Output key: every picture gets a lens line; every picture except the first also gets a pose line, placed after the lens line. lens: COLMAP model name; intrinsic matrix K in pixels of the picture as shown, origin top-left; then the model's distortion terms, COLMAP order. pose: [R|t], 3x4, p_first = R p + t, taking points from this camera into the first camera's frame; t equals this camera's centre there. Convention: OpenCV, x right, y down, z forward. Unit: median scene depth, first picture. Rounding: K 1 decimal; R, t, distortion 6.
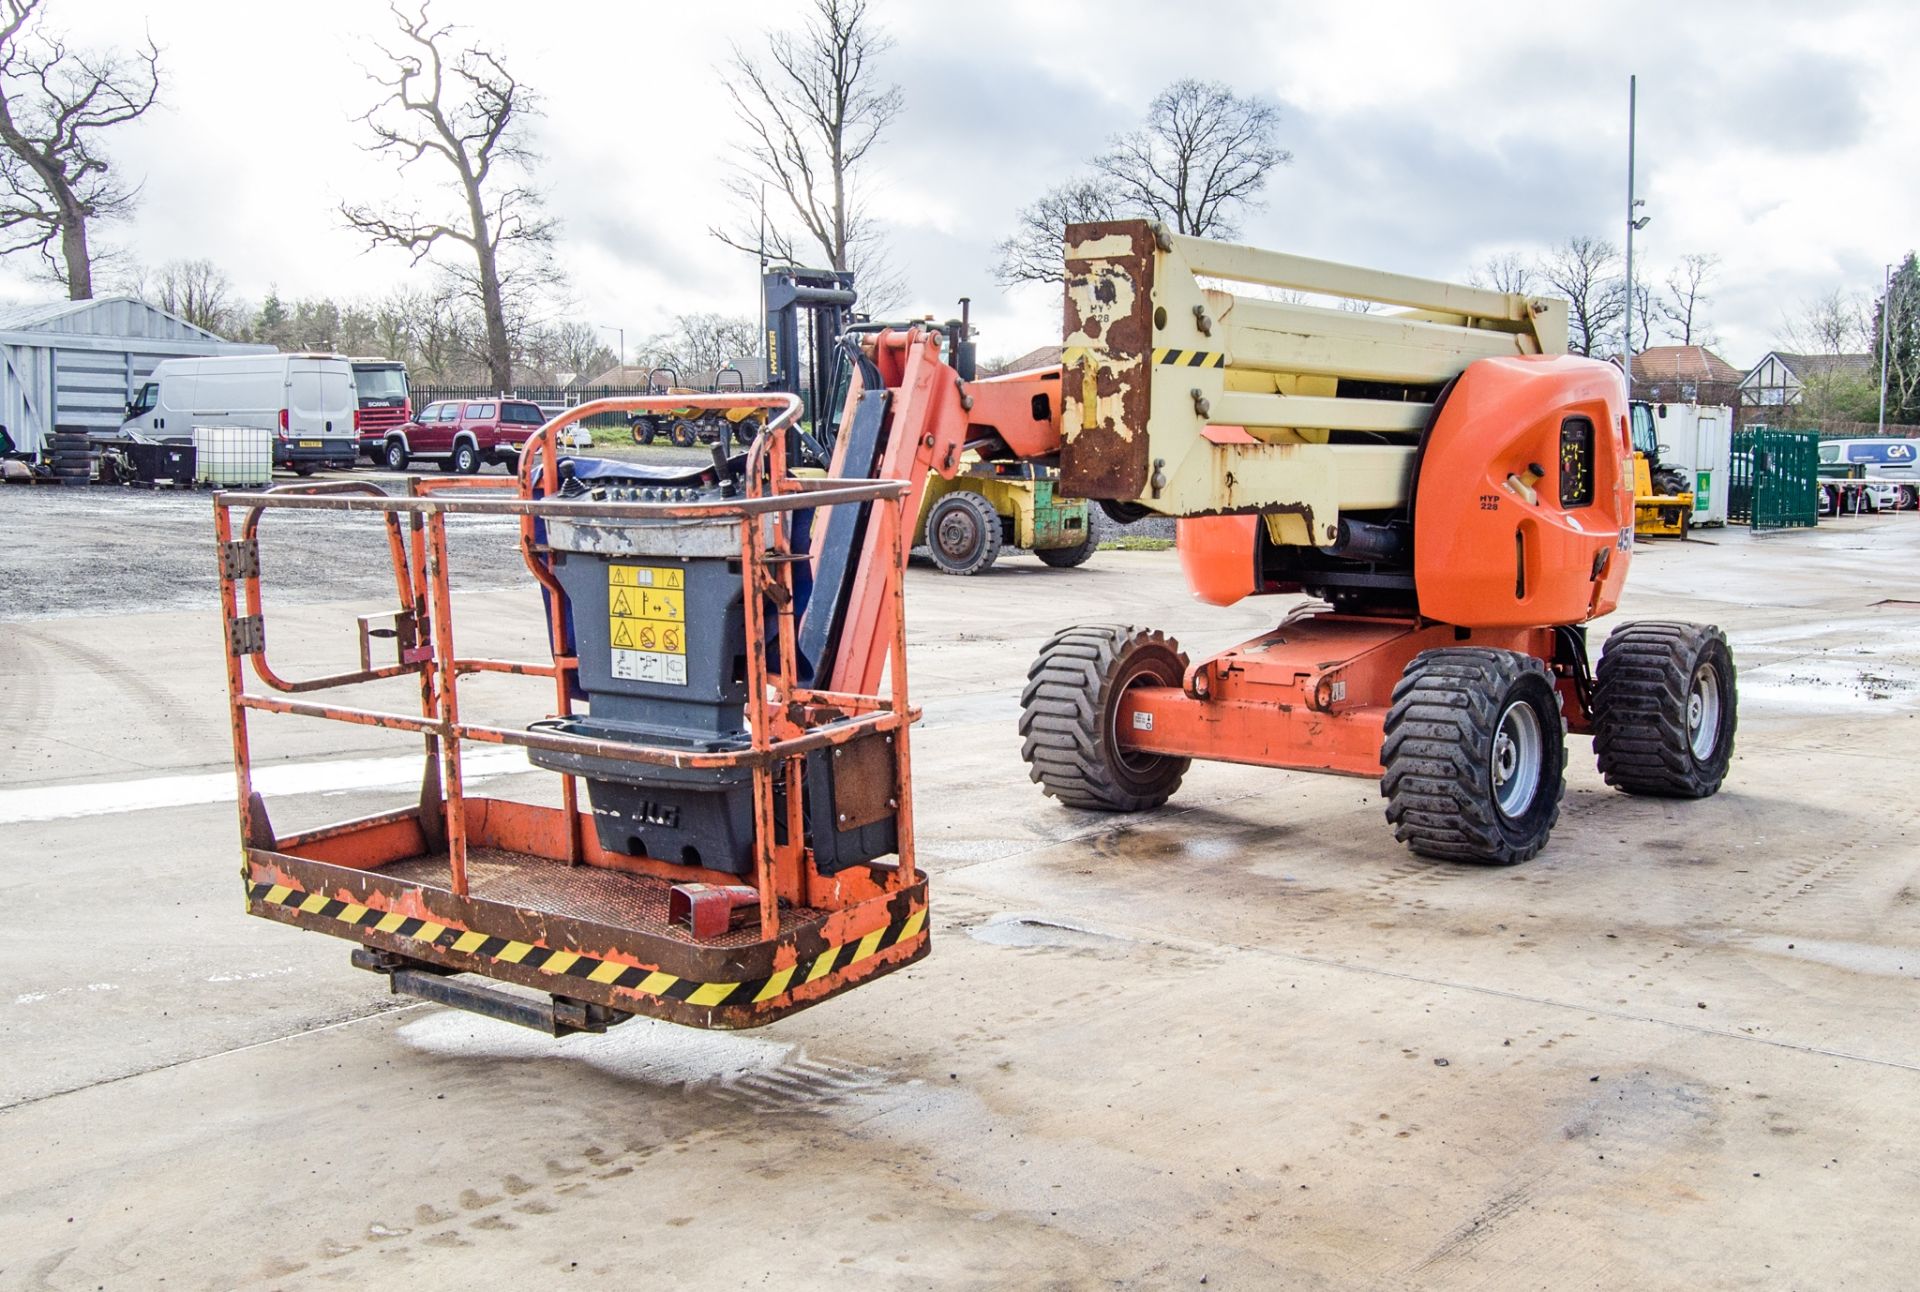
lens RADIAL K [[1914.5, 0, 931.6], [0, 1914.5, 585.7], [0, 0, 1]] dist [-0.009599, -0.002617]
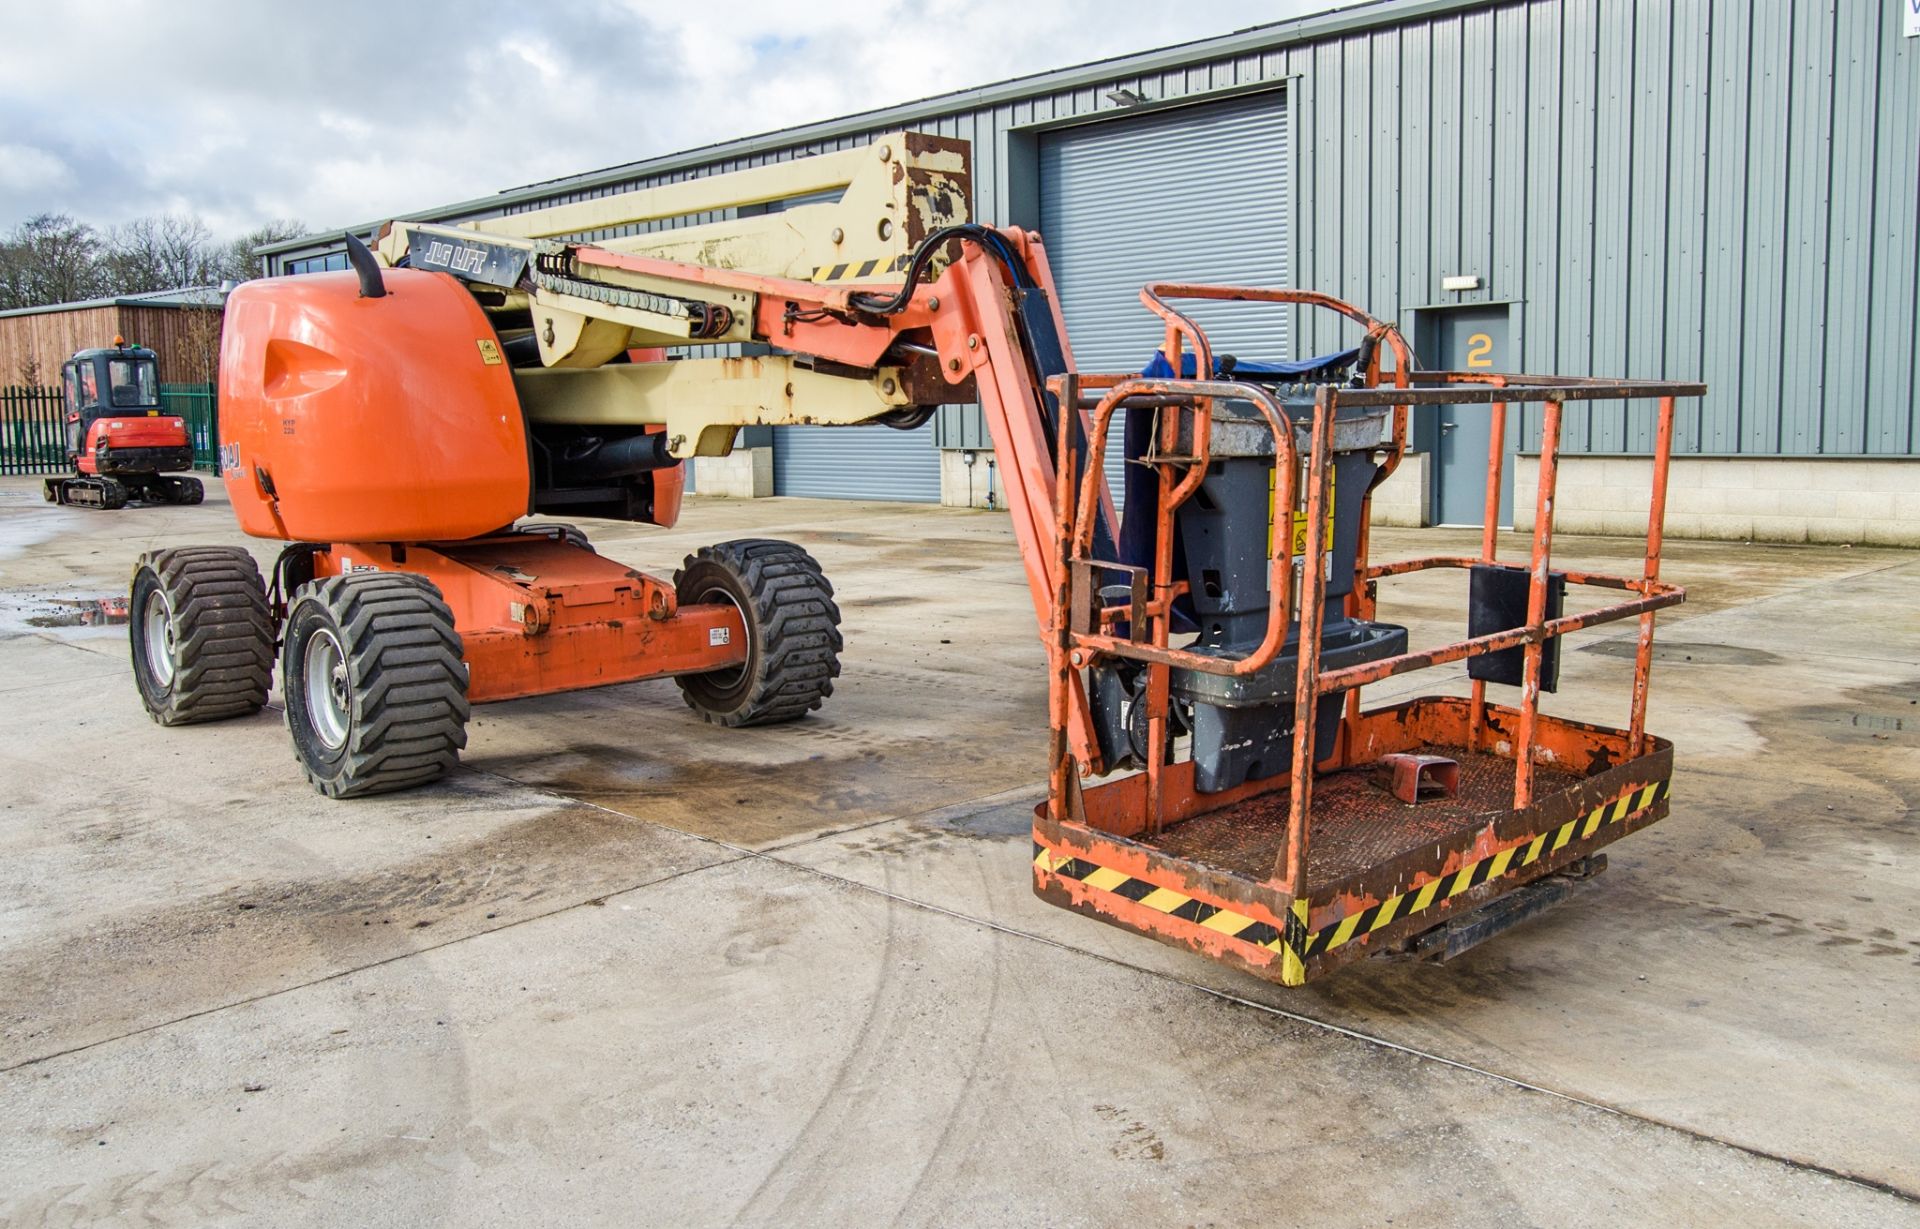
lens RADIAL K [[1660.1, 0, 967.2], [0, 1660.1, 581.9], [0, 0, 1]] dist [-0.005670, -0.000396]
pose [[0.126917, -0.115019, 0.985222, -0.822174], [0.082206, 0.991057, 0.105111, -0.044052], [-0.988501, 0.067651, 0.135237, 0.879974]]
